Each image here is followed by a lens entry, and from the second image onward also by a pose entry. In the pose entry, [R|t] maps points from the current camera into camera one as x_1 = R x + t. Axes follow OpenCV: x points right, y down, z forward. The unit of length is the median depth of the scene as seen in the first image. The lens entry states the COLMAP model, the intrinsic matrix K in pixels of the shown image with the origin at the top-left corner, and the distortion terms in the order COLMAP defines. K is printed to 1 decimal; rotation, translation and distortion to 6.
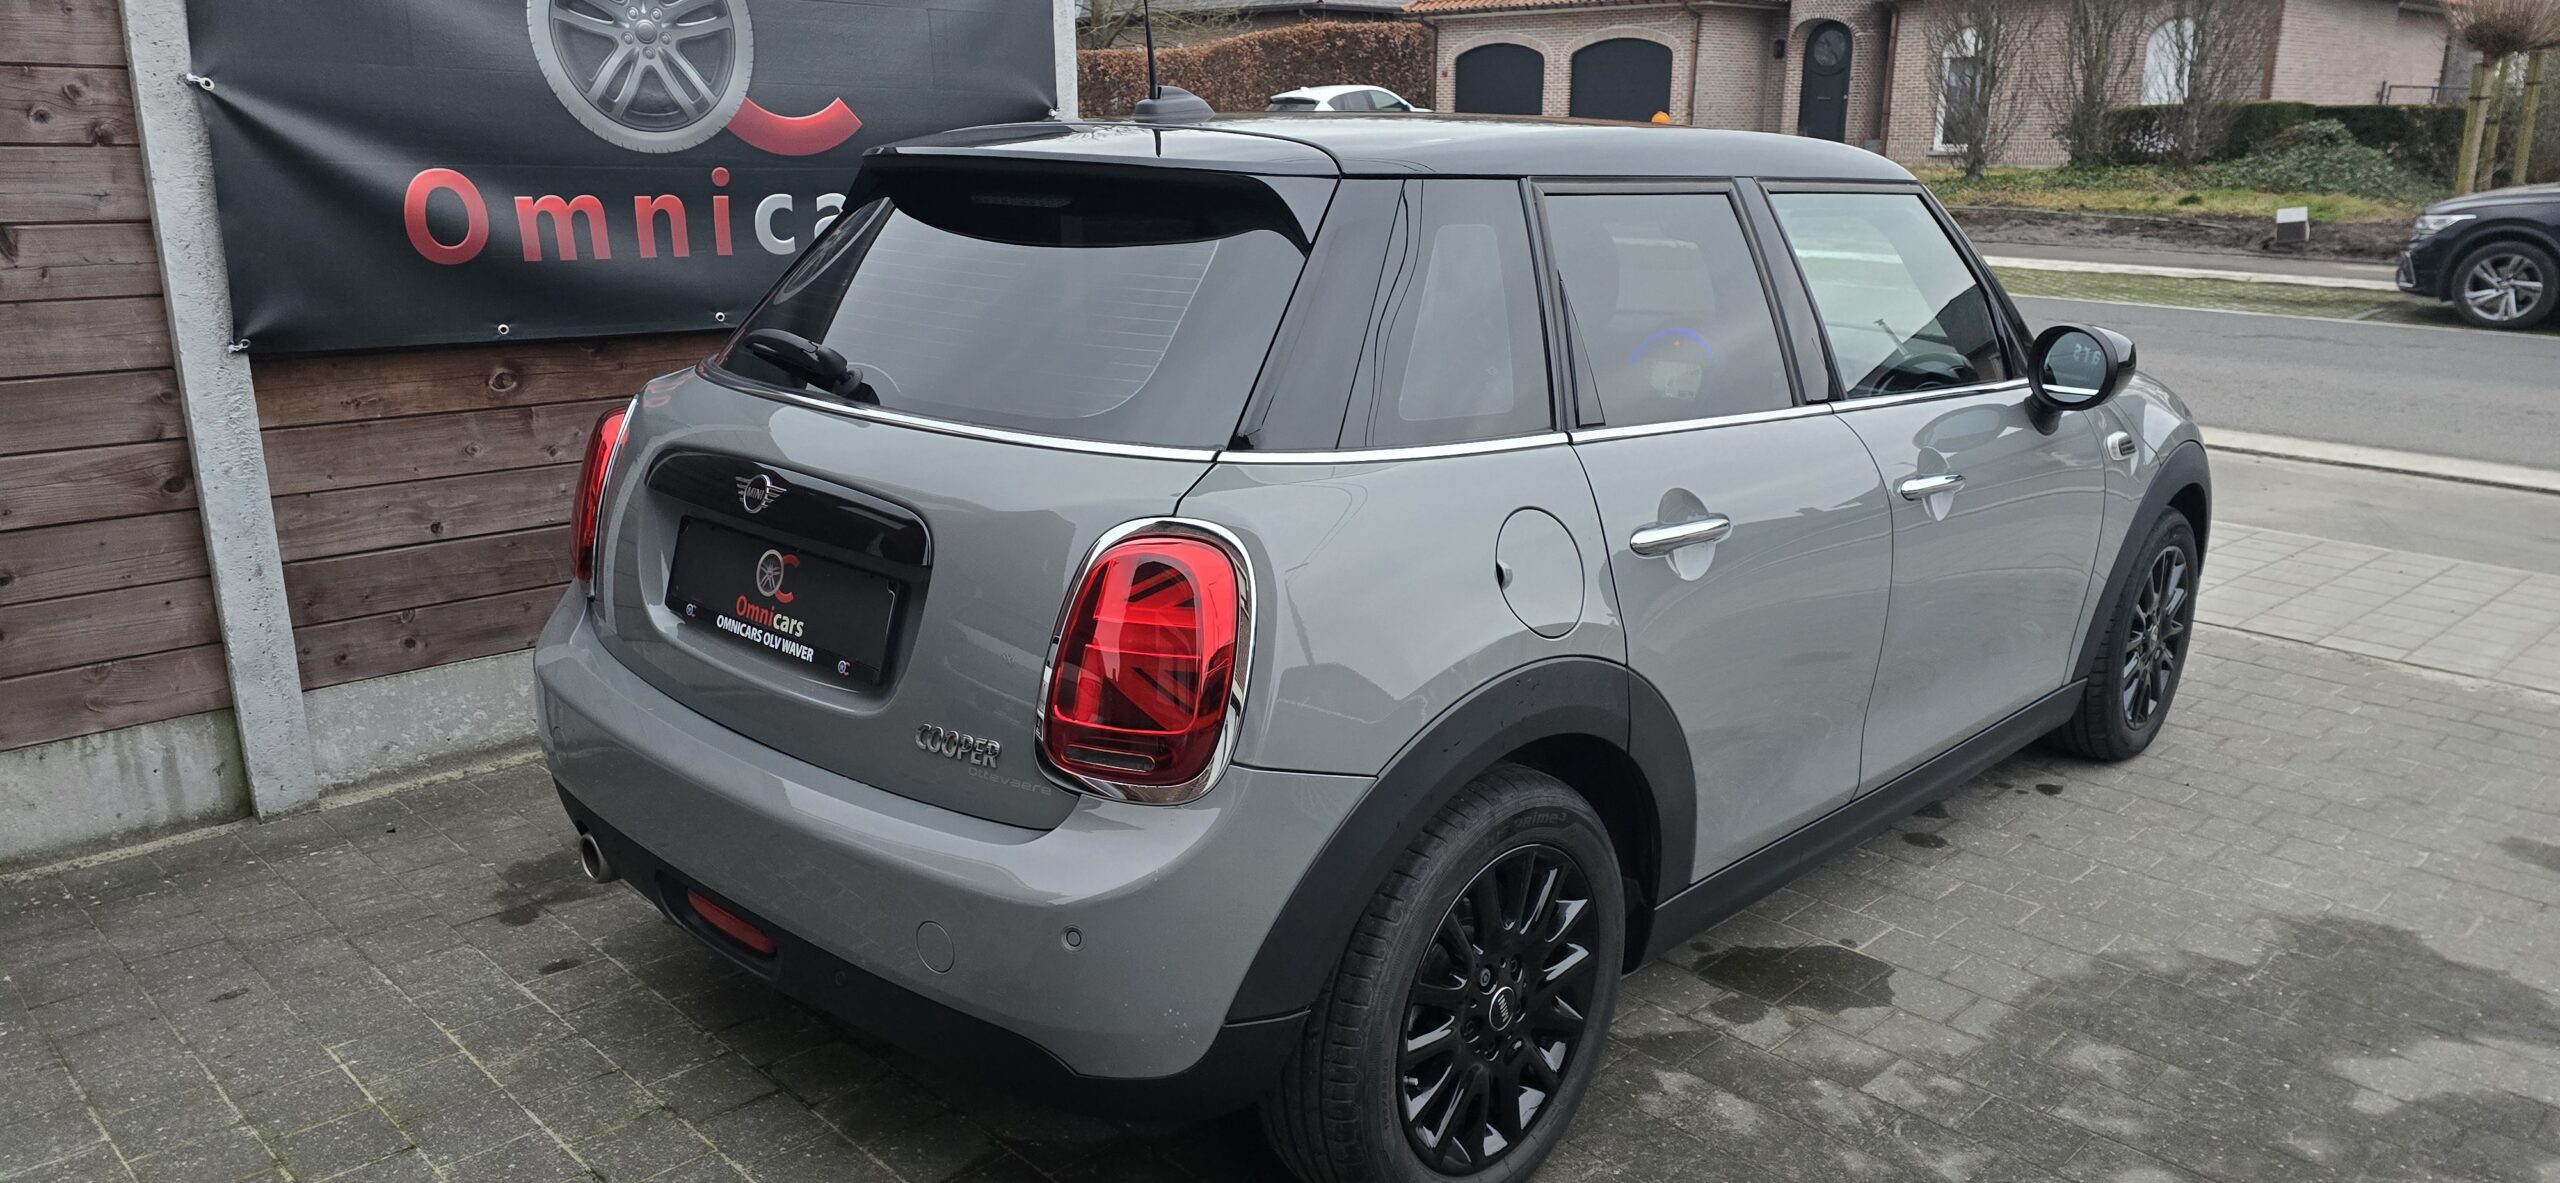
lens RADIAL K [[1716.0, 0, 1287.7], [0, 1716.0, 575.4], [0, 0, 1]] dist [0.054937, -0.043861]
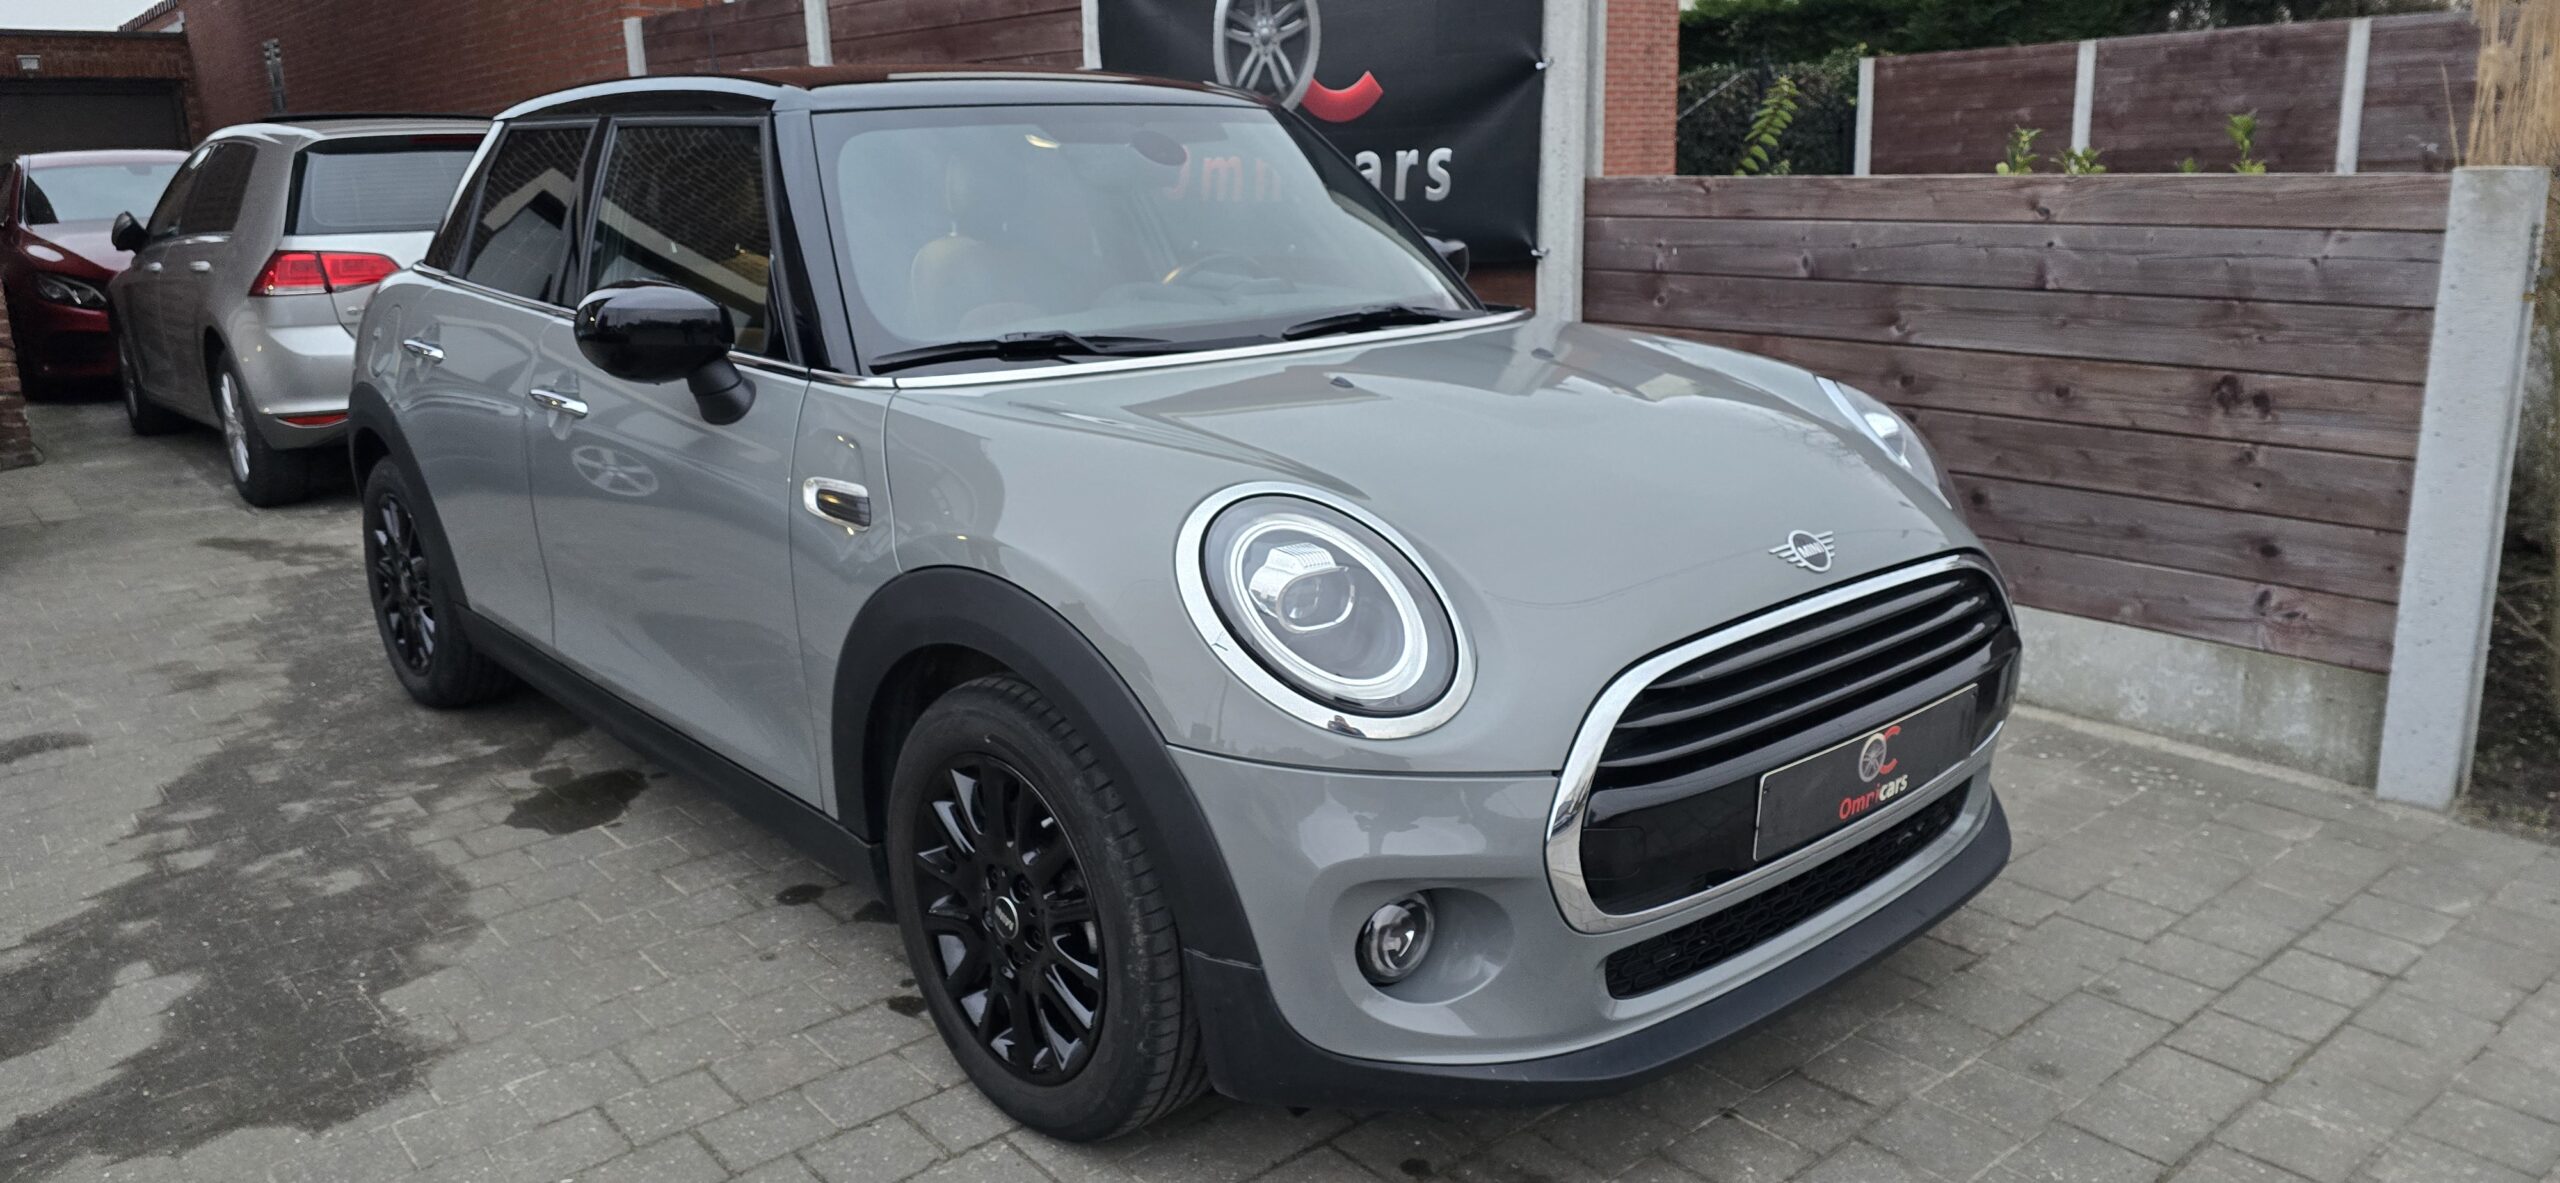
lens RADIAL K [[1716.0, 0, 1274.0], [0, 1716.0, 579.6], [0, 0, 1]] dist [0.054937, -0.043861]
pose [[-0.089071, 0.224737, -0.970340, 1.341016], [-0.222417, 0.945124, 0.239313, -0.291849], [0.970874, 0.237136, -0.034198, 1.440831]]
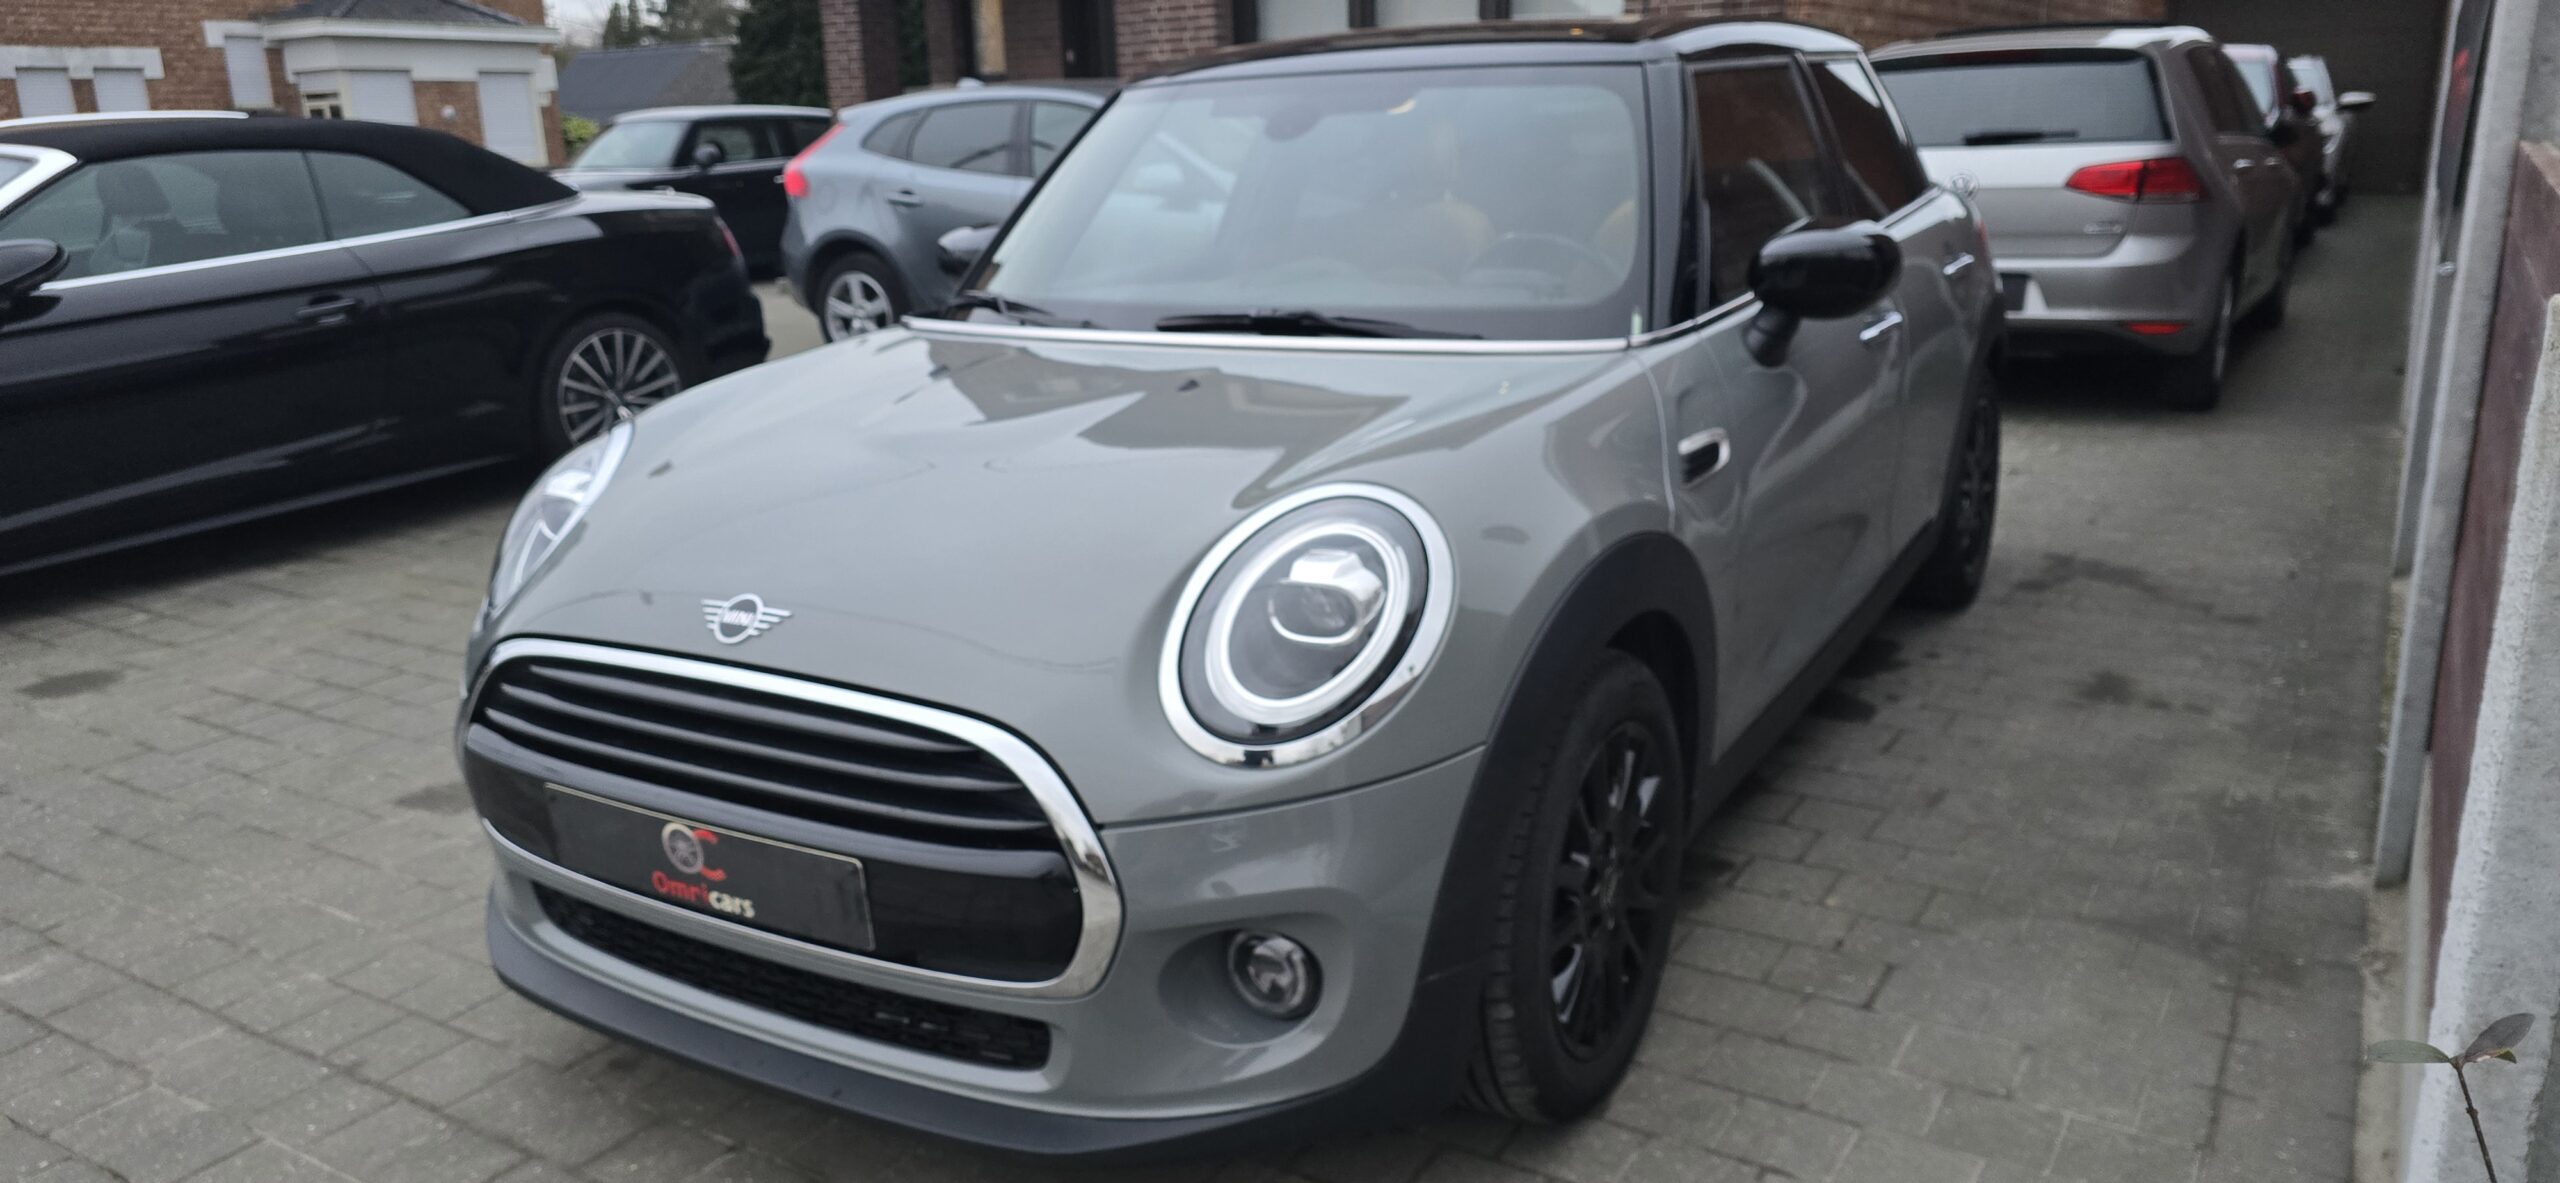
lens RADIAL K [[1716.0, 0, 1285.5], [0, 1716.0, 615.5], [0, 0, 1]] dist [0.054937, -0.043861]
pose [[-0.976795, 0.079396, -0.198918, 0.540323], [-0.031623, 0.865110, 0.500584, -0.518289], [0.211830, 0.495258, -0.842524, 2.232717]]
